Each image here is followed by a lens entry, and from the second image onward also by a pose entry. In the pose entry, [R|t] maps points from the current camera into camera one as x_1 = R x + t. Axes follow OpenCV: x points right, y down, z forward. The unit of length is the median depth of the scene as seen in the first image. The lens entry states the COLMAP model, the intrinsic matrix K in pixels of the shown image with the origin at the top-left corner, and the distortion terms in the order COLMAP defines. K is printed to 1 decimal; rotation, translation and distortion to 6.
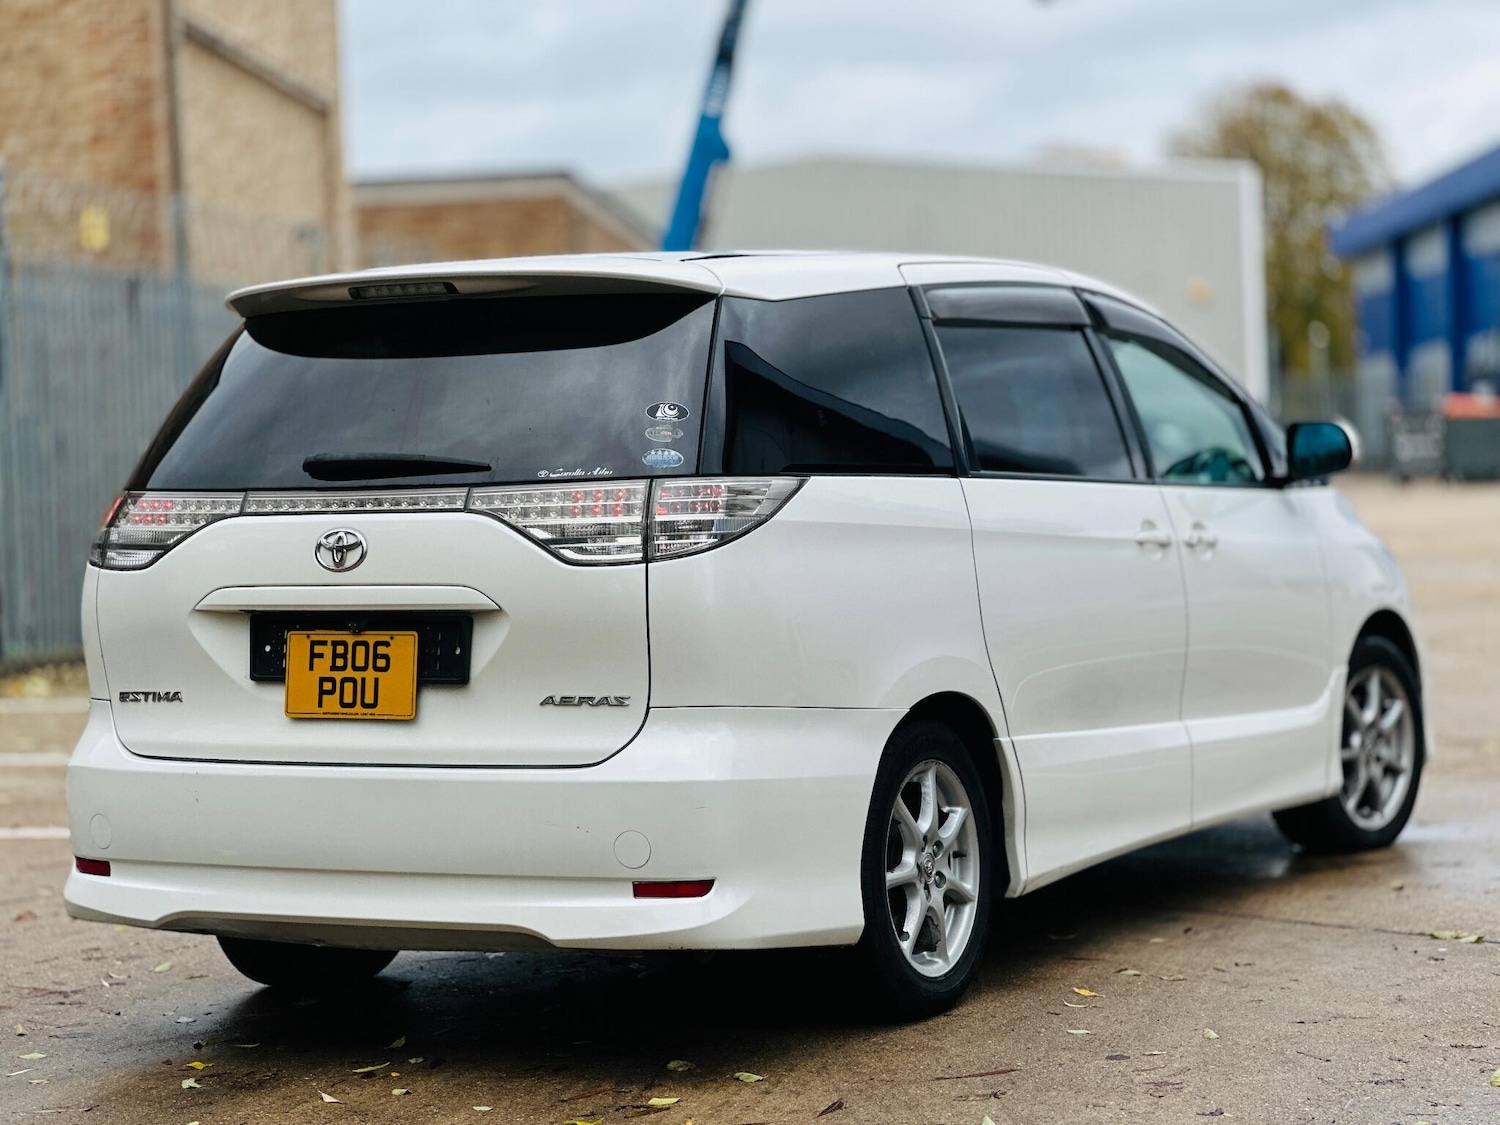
lens RADIAL K [[3192.2, 0, 751.0], [0, 3192.2, 556.9], [0, 0, 1]] dist [0.110549, 0.000000]
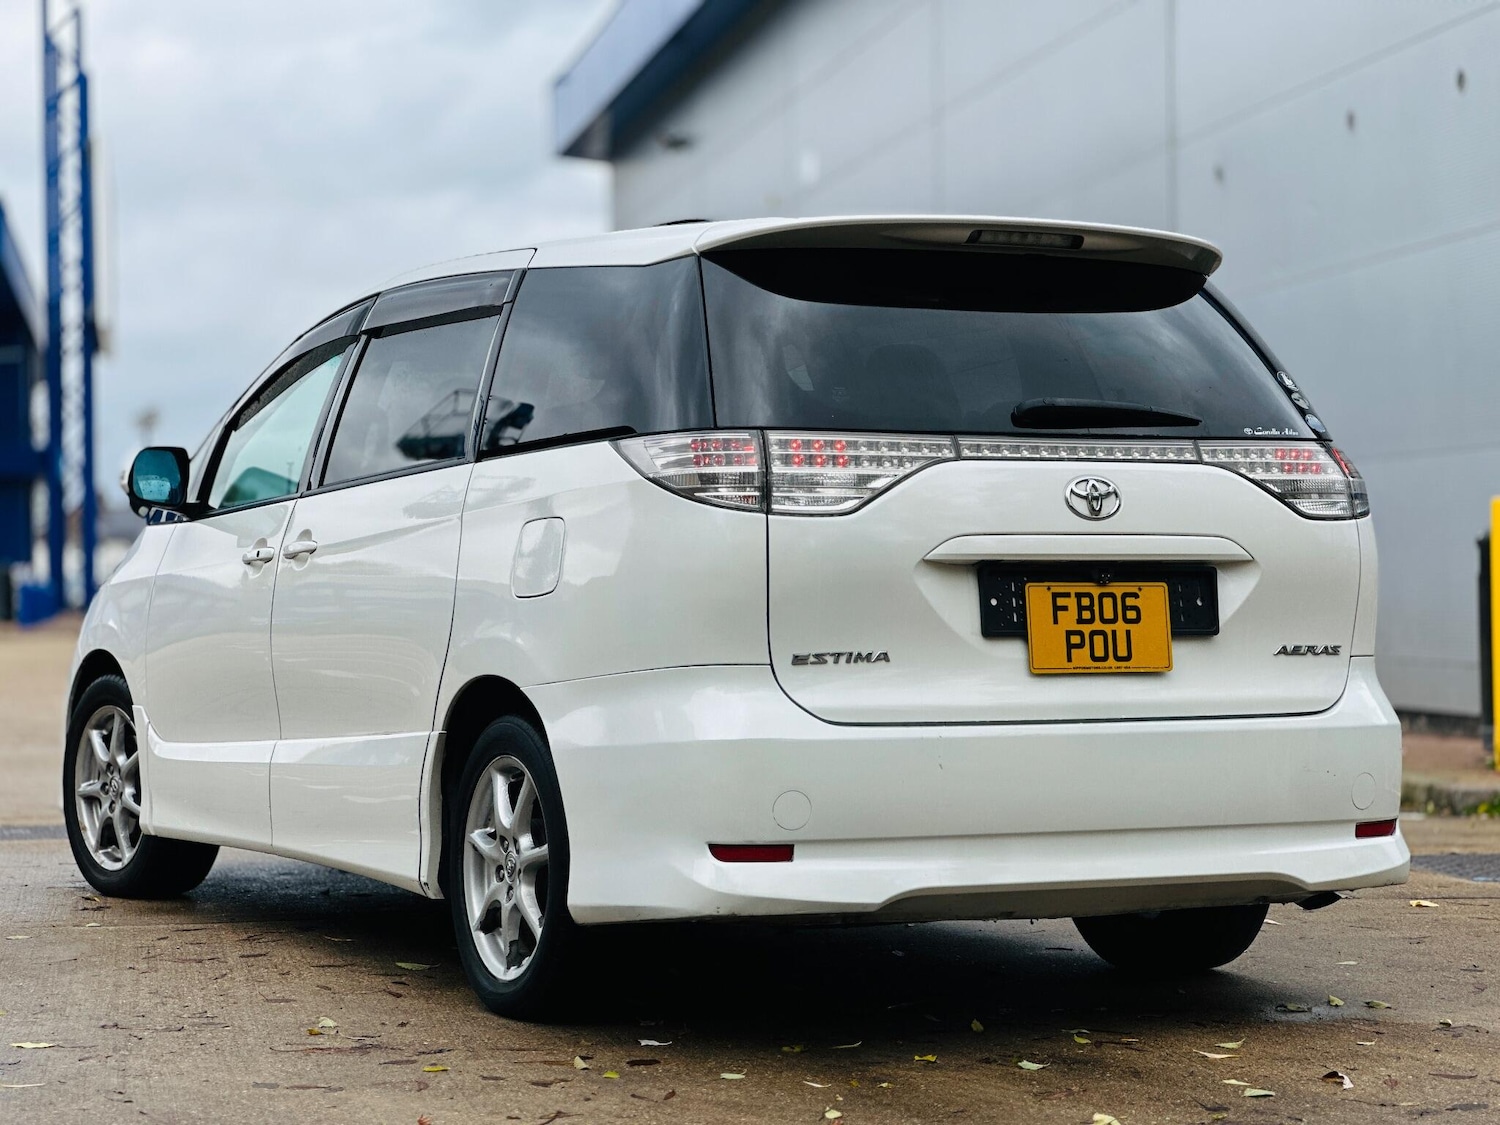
lens RADIAL K [[3049.4, 0, 724.3], [0, 3049.4, 524.8], [0, 0, 1]] dist [0.215643, 0.000000]
pose [[0.584884, 0.041049, 0.810077, -0.942253], [0.012479, 0.998145, -0.059589, 0.059561], [-0.811021, 0.044961, 0.583287, 0.551542]]
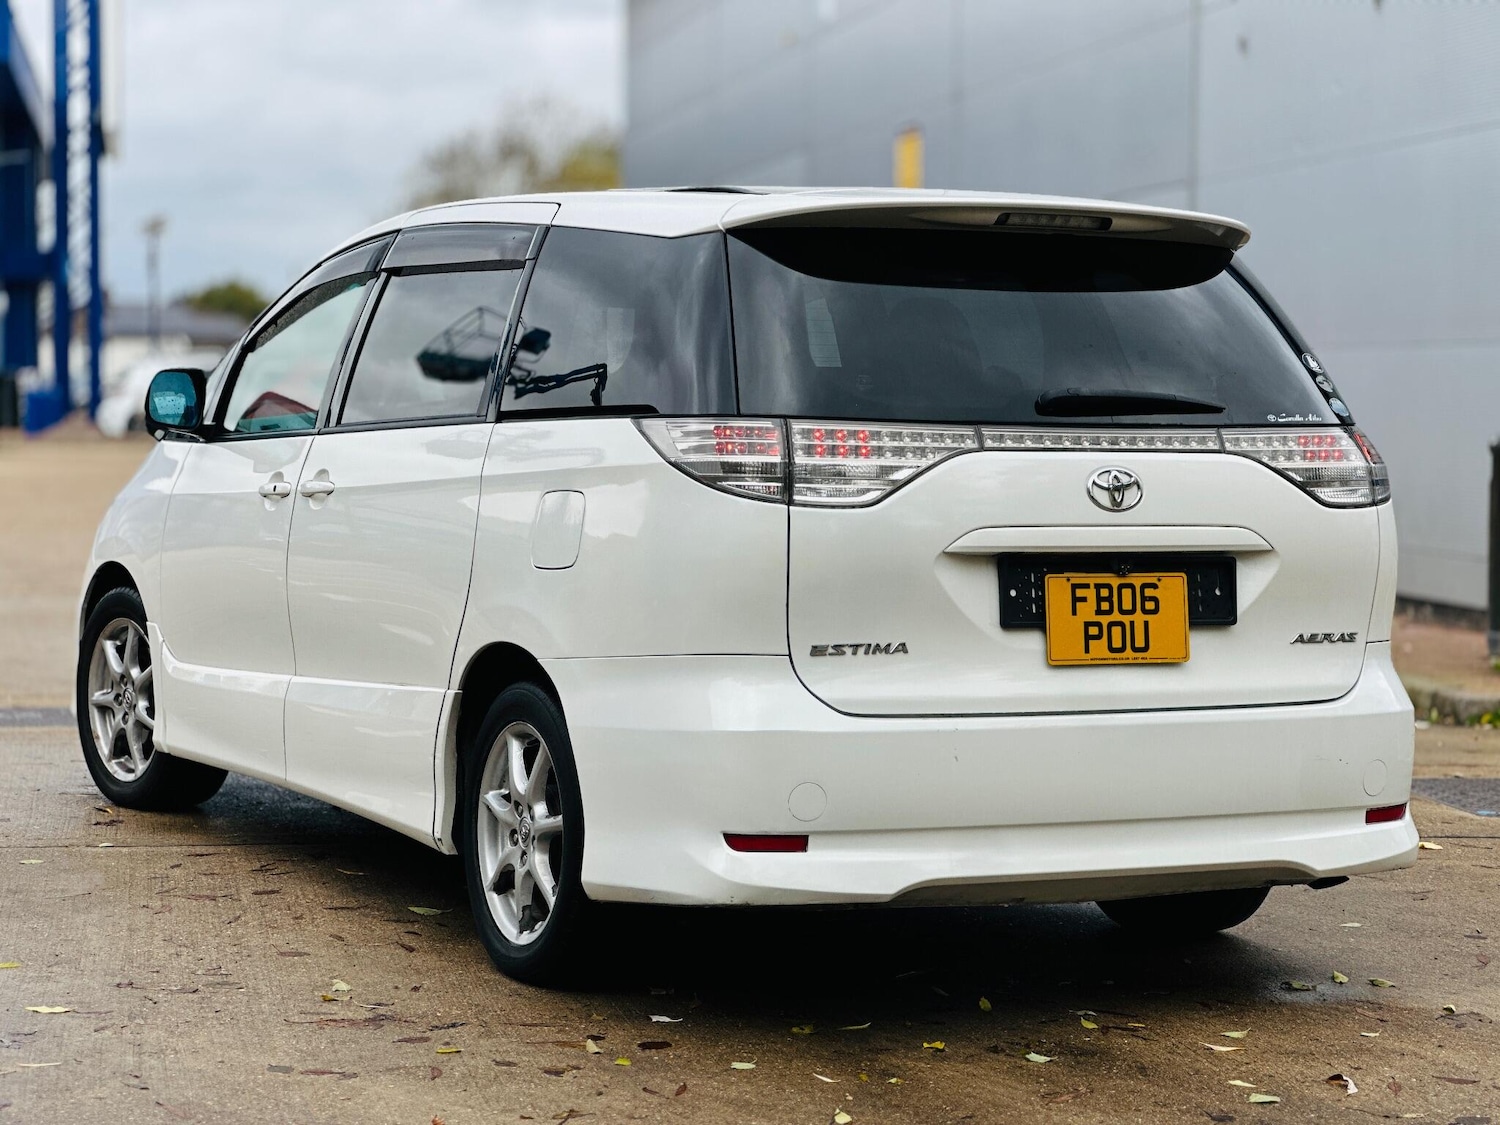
lens RADIAL K [[3049.4, 0, 743.3], [0, 3049.4, 519.5], [0, 0, 1]] dist [0.215643, 0.000000]
pose [[0.581142, 0.005947, 0.813780, -0.944992], [-0.007685, 0.999969, -0.001820, 0.009474], [-0.813766, -0.005197, 0.581170, 0.554656]]
